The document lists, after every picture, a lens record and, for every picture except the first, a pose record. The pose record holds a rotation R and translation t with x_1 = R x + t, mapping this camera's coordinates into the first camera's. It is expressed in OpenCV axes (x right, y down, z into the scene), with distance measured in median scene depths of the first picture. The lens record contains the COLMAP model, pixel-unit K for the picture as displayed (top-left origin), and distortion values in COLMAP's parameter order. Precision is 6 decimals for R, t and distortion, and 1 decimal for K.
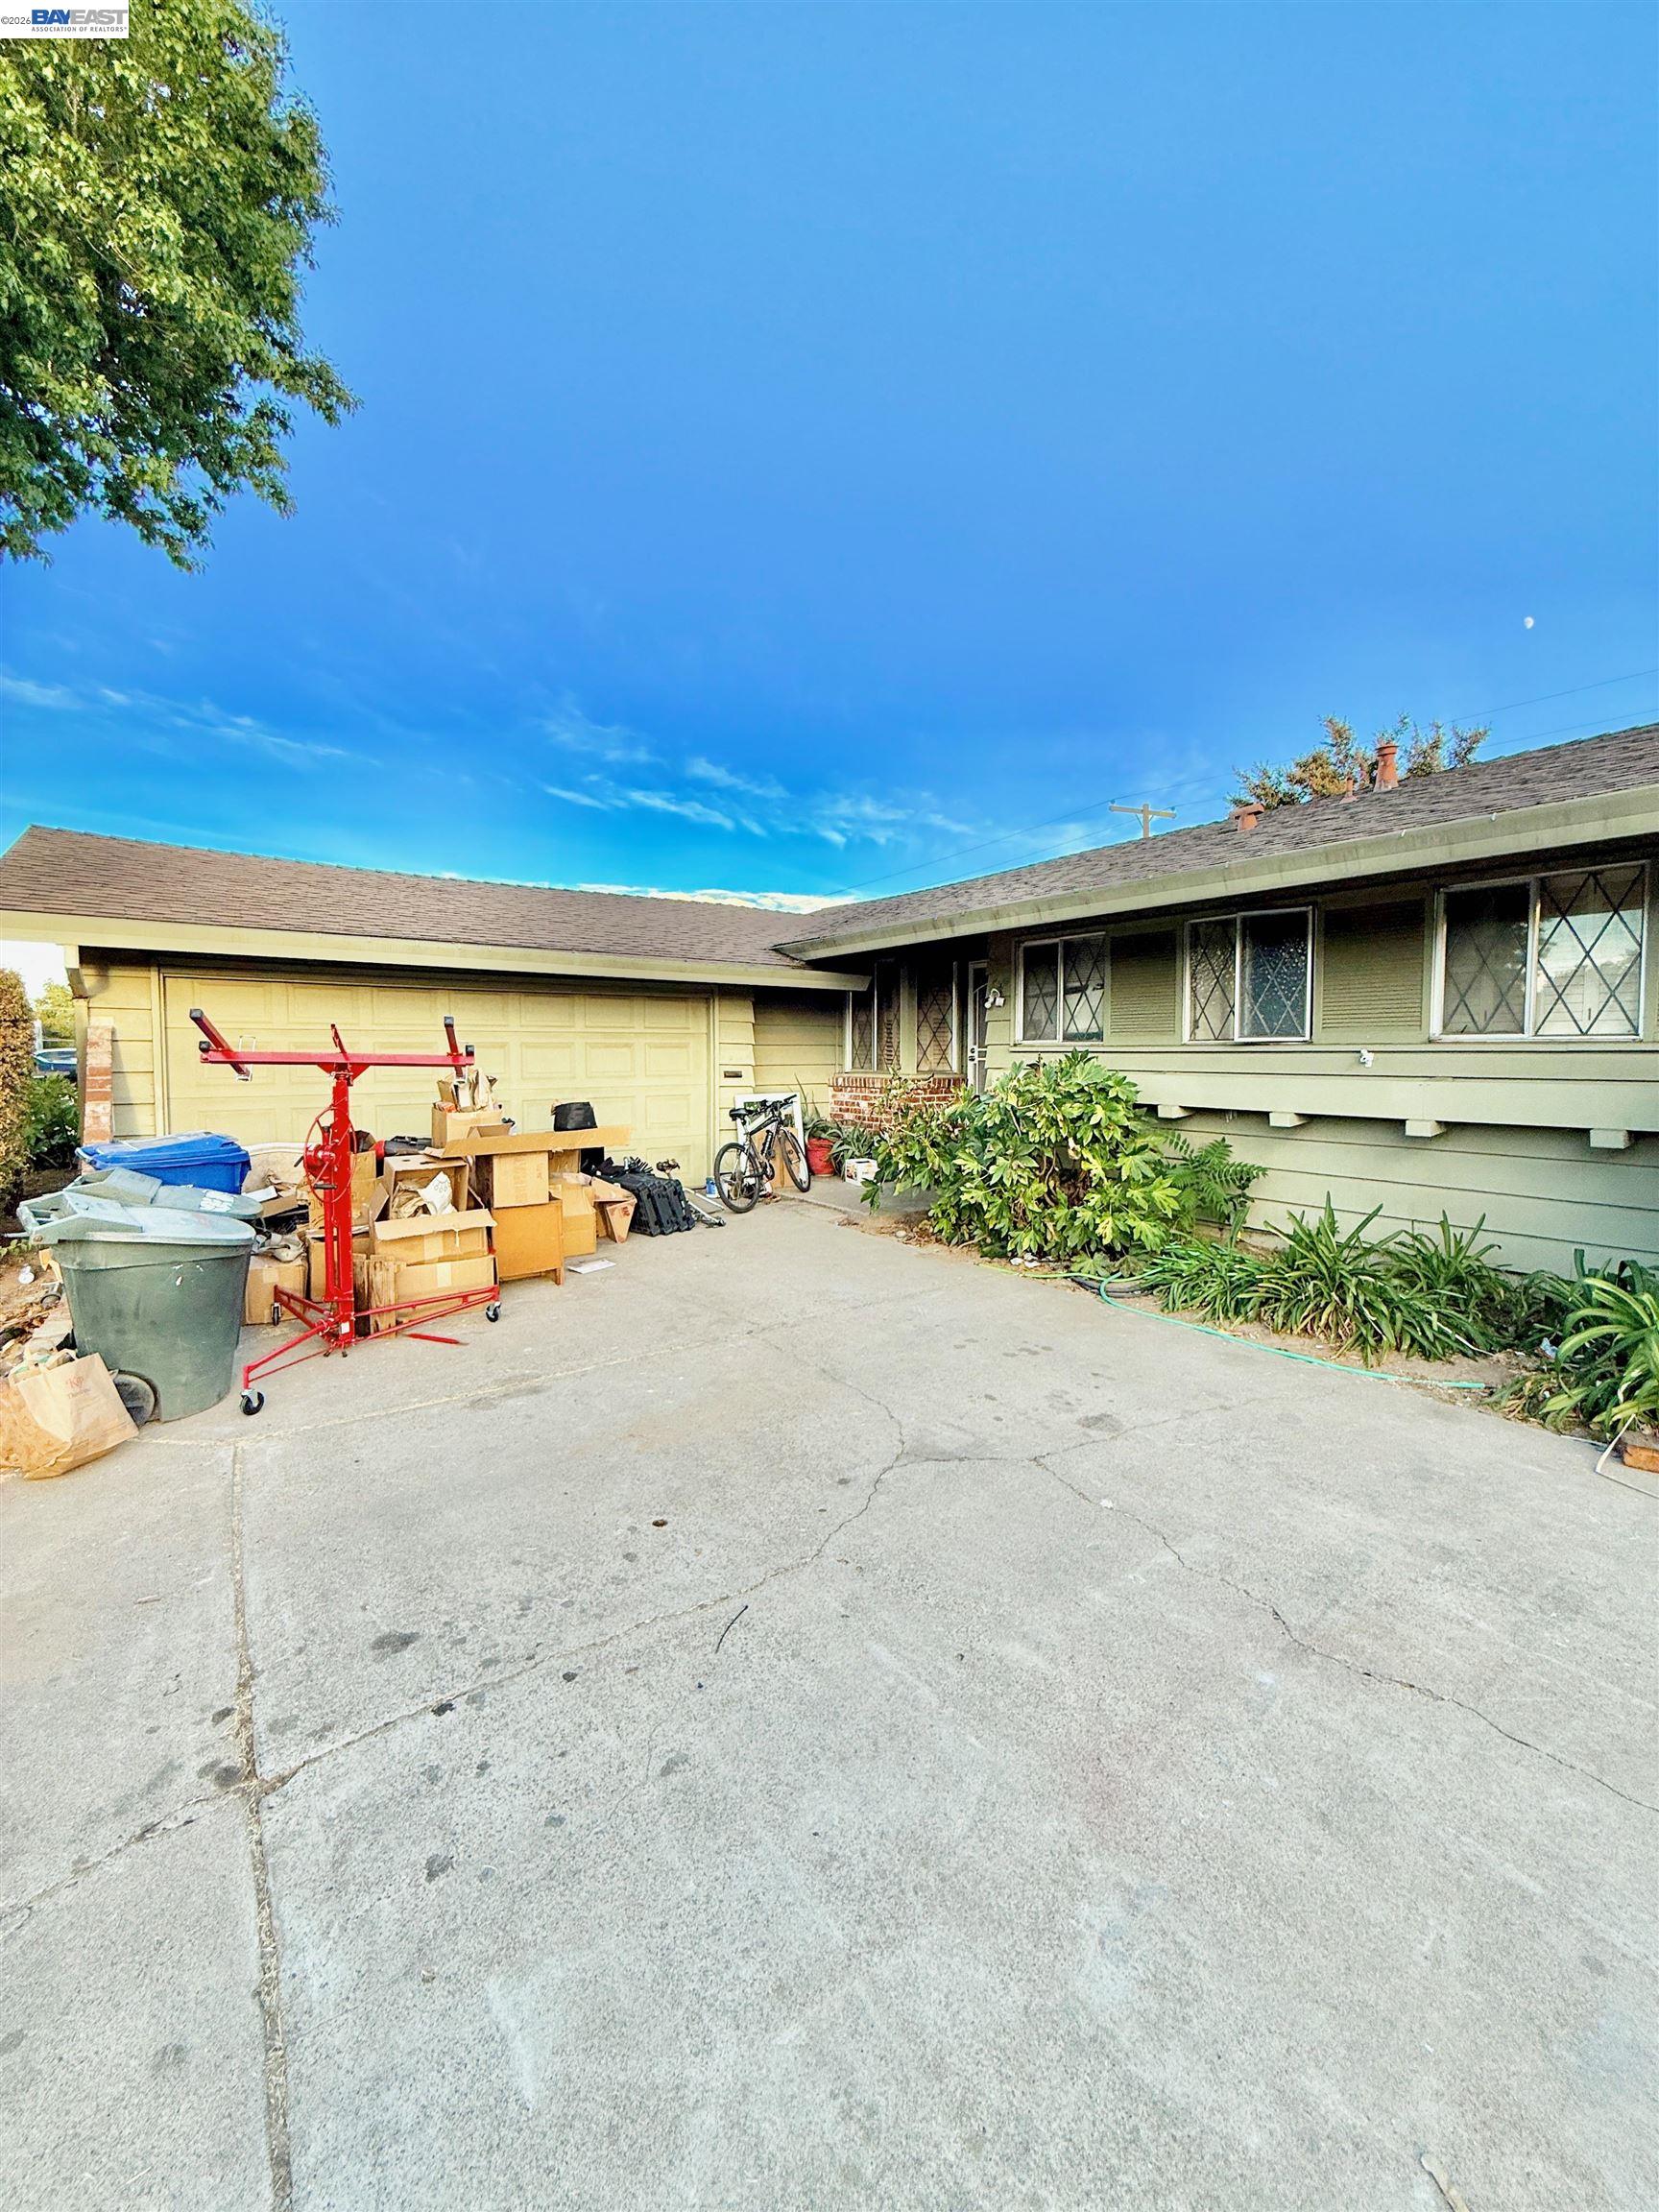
lens RADIAL K [[883.5, 0, 831.0], [0, 883.5, 1097.0], [0, 0, 1]] dist [-0.000839, 0.000381]
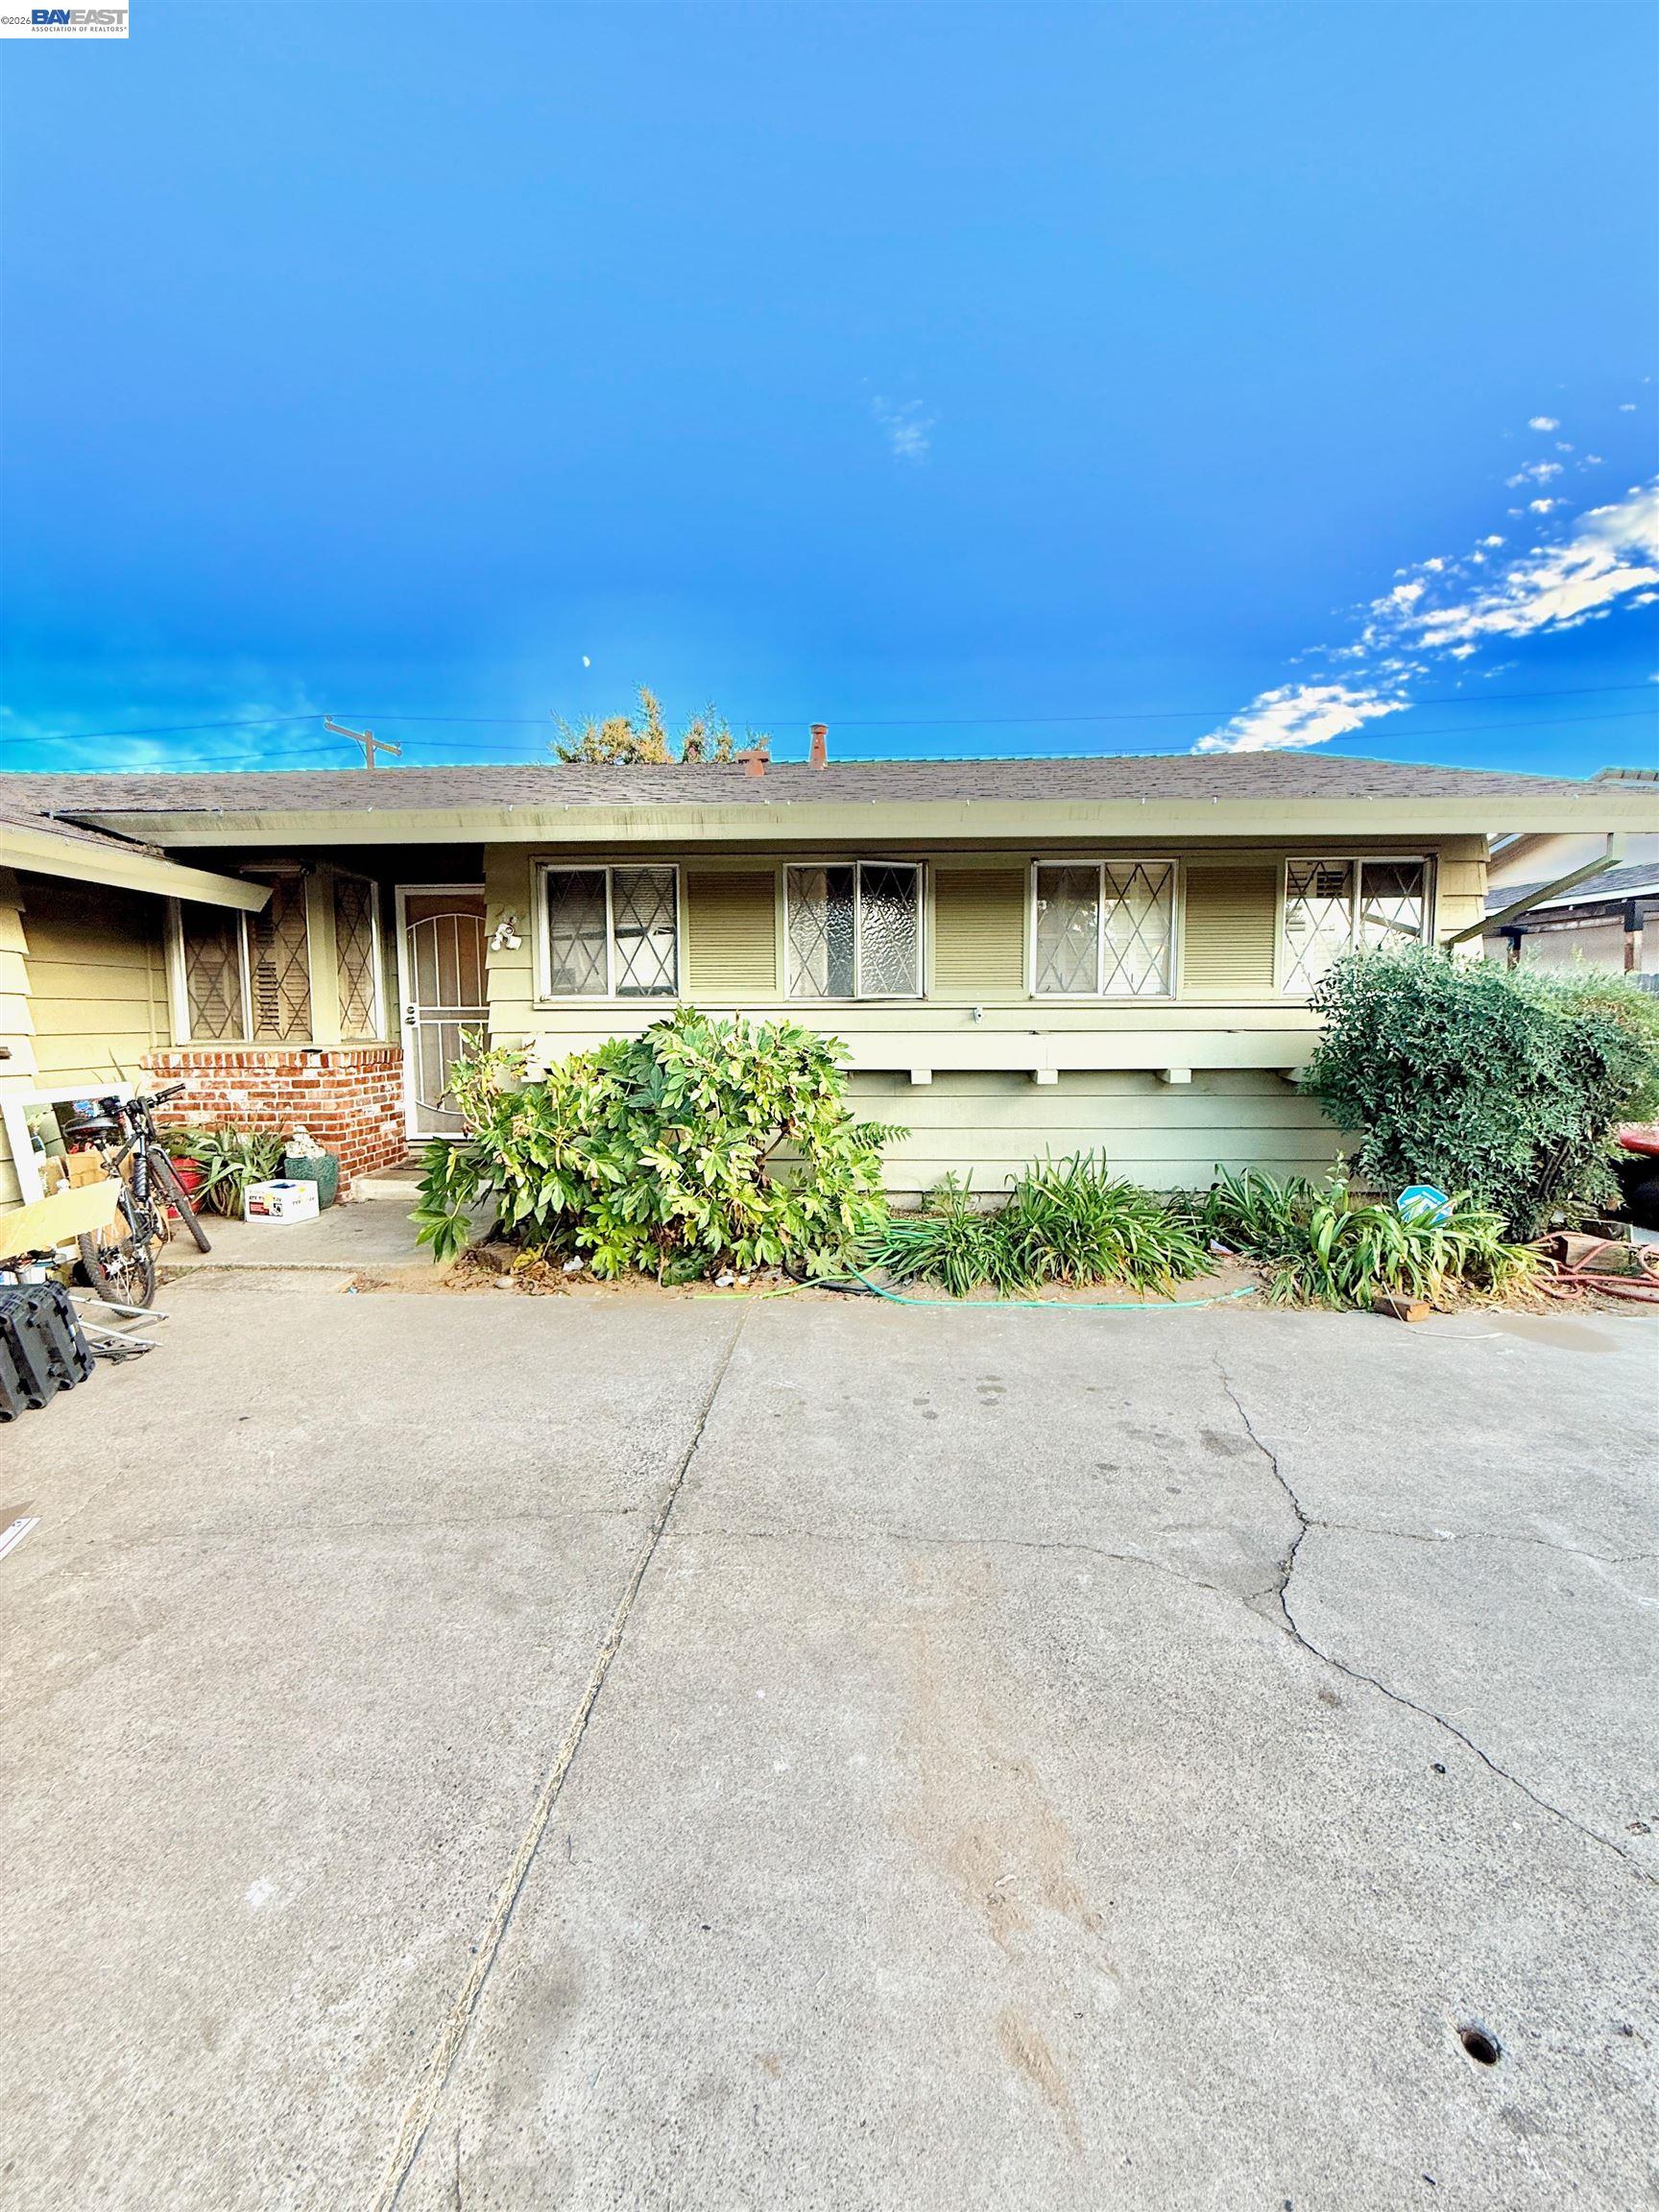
lens RADIAL K [[886.8, 0, 831.2], [0, 886.8, 1091.7], [0, 0, 1]] dist [-0.001664, 0.000040]
pose [[0.610369, -0.065280, 0.789423, -0.379771], [0.043107, 0.997859, 0.049187, -0.012618], [-0.790944, 0.004007, 0.611876, 0.531434]]
